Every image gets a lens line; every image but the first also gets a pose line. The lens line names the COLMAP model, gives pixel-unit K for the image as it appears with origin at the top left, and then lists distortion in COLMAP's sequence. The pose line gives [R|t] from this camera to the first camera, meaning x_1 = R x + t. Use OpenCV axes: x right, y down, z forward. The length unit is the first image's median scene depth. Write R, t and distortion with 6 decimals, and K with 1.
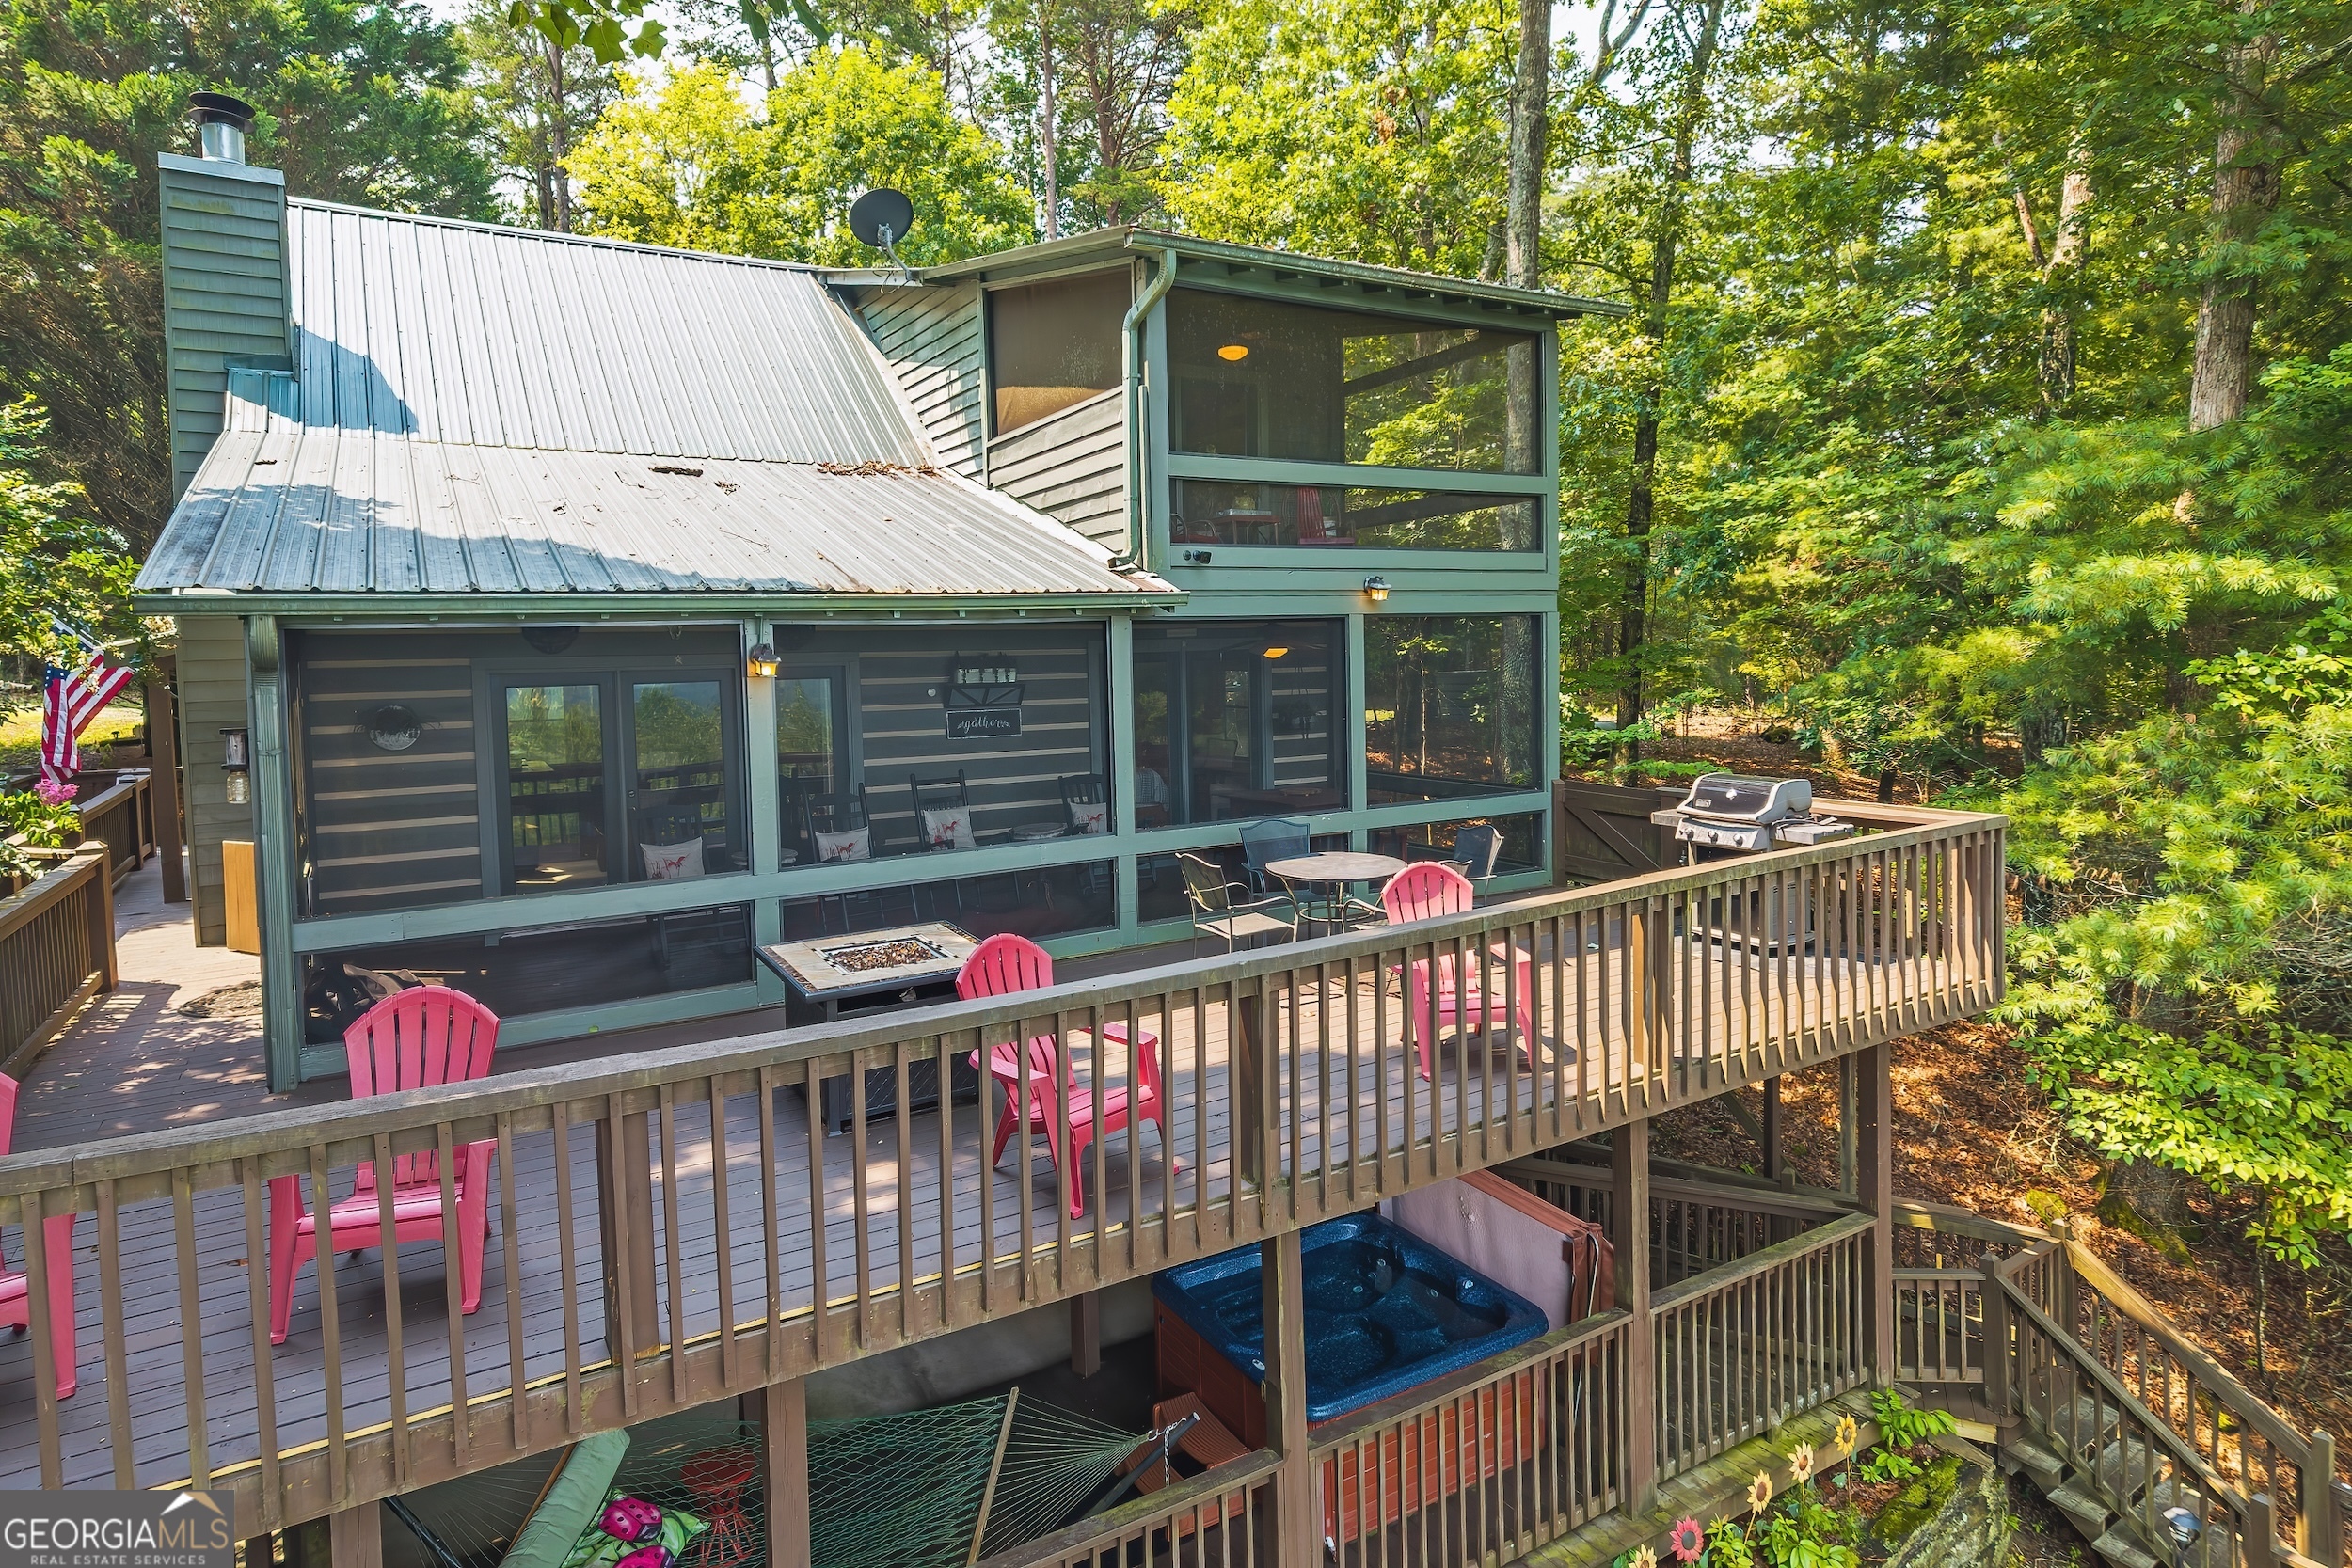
lens RADIAL K [[1314.2, 0, 1171.8], [0, 1314.2, 730.6], [0, 0, 1]] dist [0.004880, 0.000554]
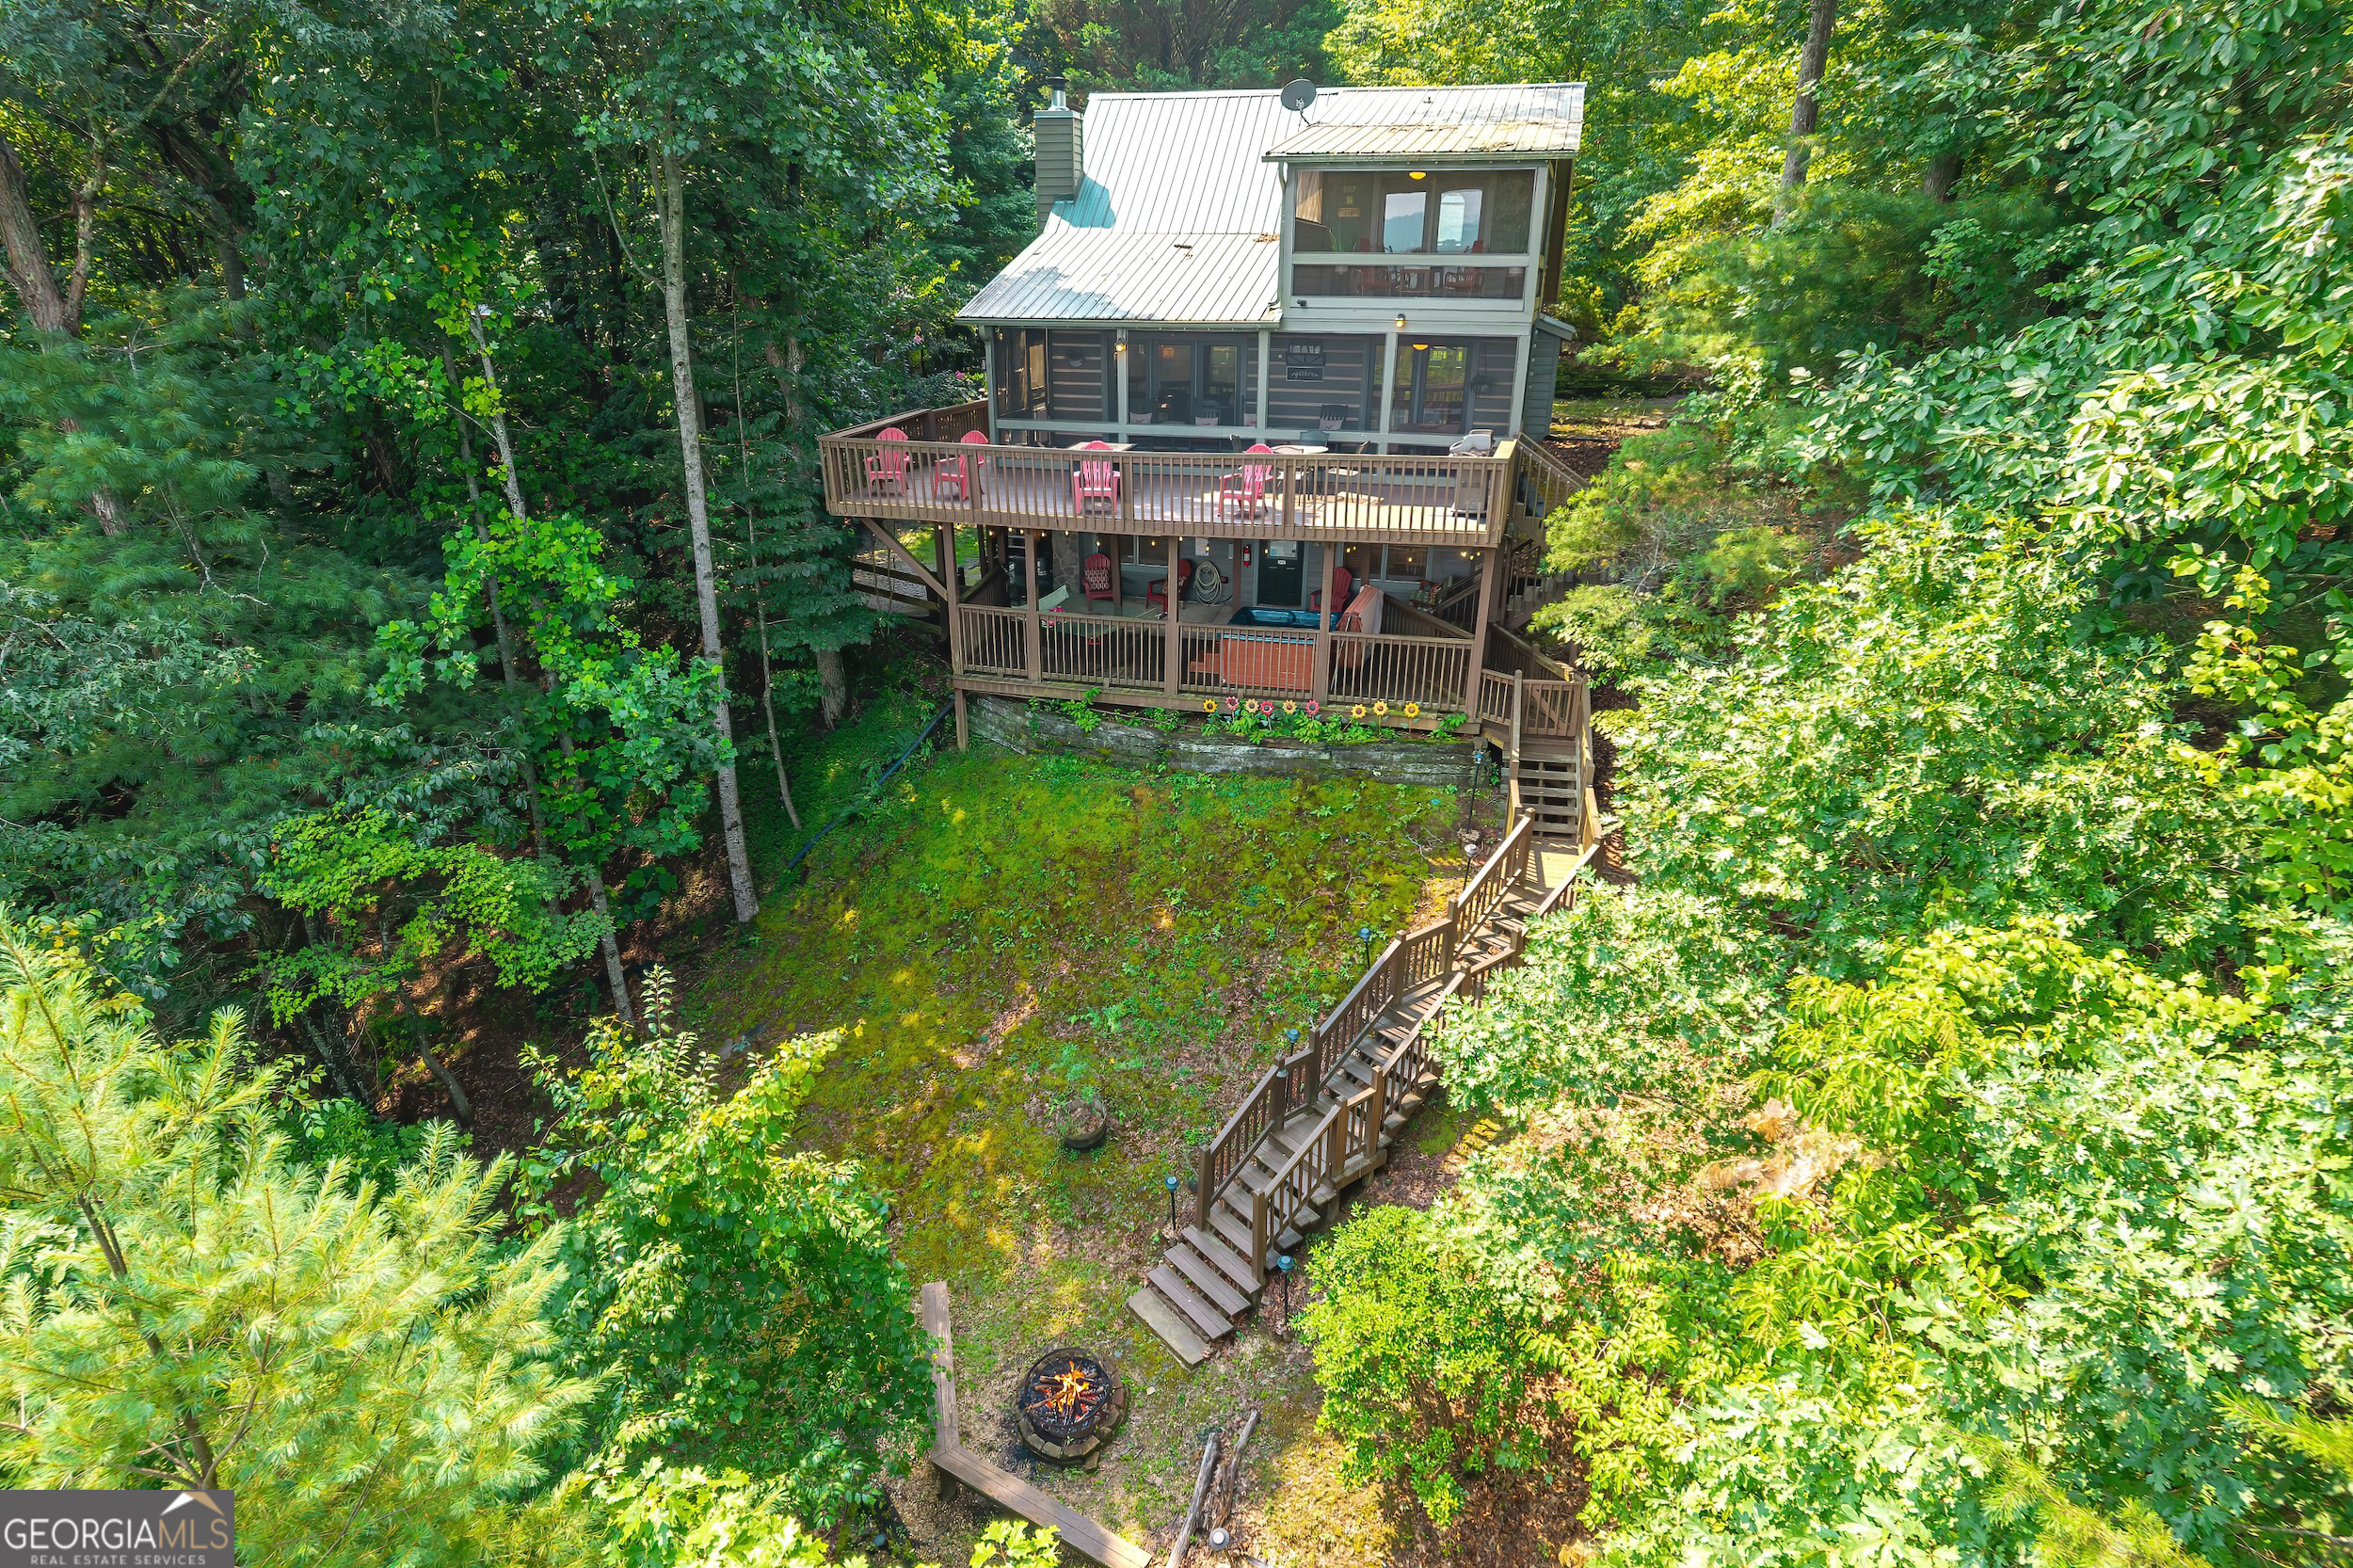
lens RADIAL K [[1223.5, 0, 1179.5], [0, 1223.5, 847.9], [0, 0, 1]] dist [0.081709, -0.114007]
pose [[0.700598, 0.323427, -0.636048, 1.551178], [-0.069260, 0.917992, 0.390505, -0.089508], [0.710187, -0.229535, 0.665544, -0.801088]]
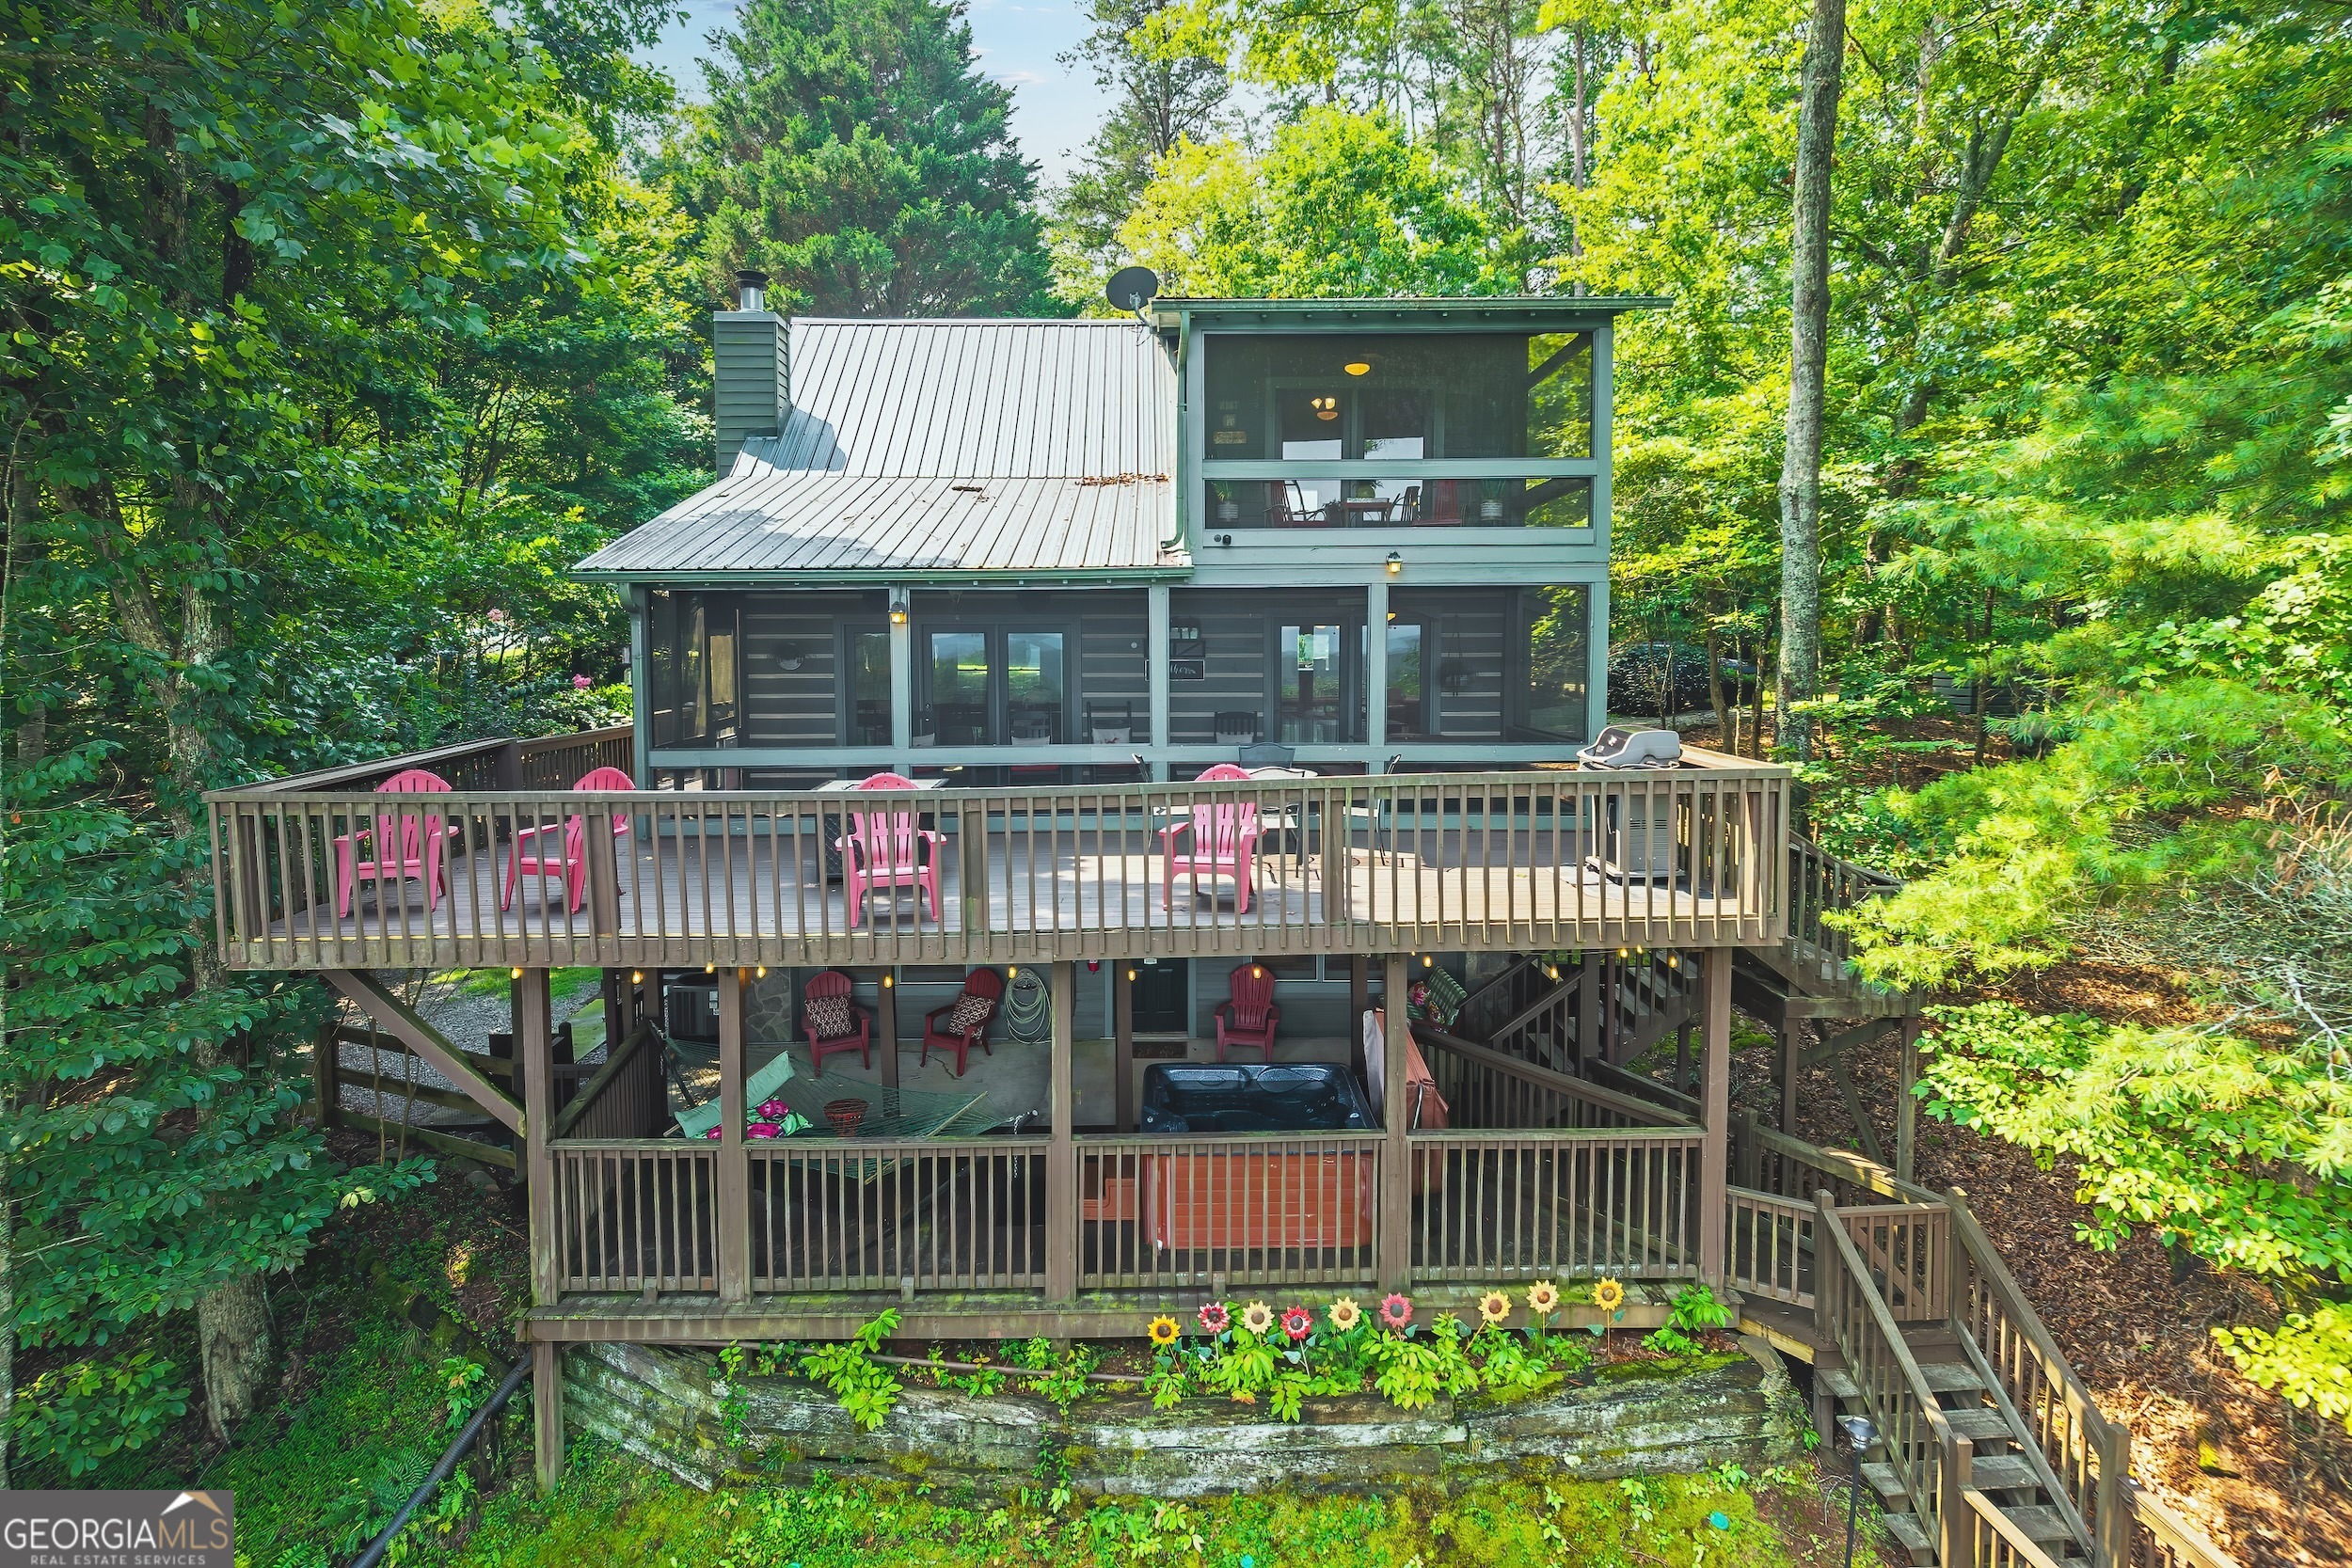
lens RADIAL K [[1314.2, 0, 1171.8], [0, 1314.2, 730.6], [0, 0, 1]] dist [0.004880, 0.000554]
pose [[0.861745, 0.051197, -0.504752, 0.651771], [-0.045878, 0.998683, 0.022971, 0.031360], [0.505263, 0.003362, 0.862959, -0.160244]]
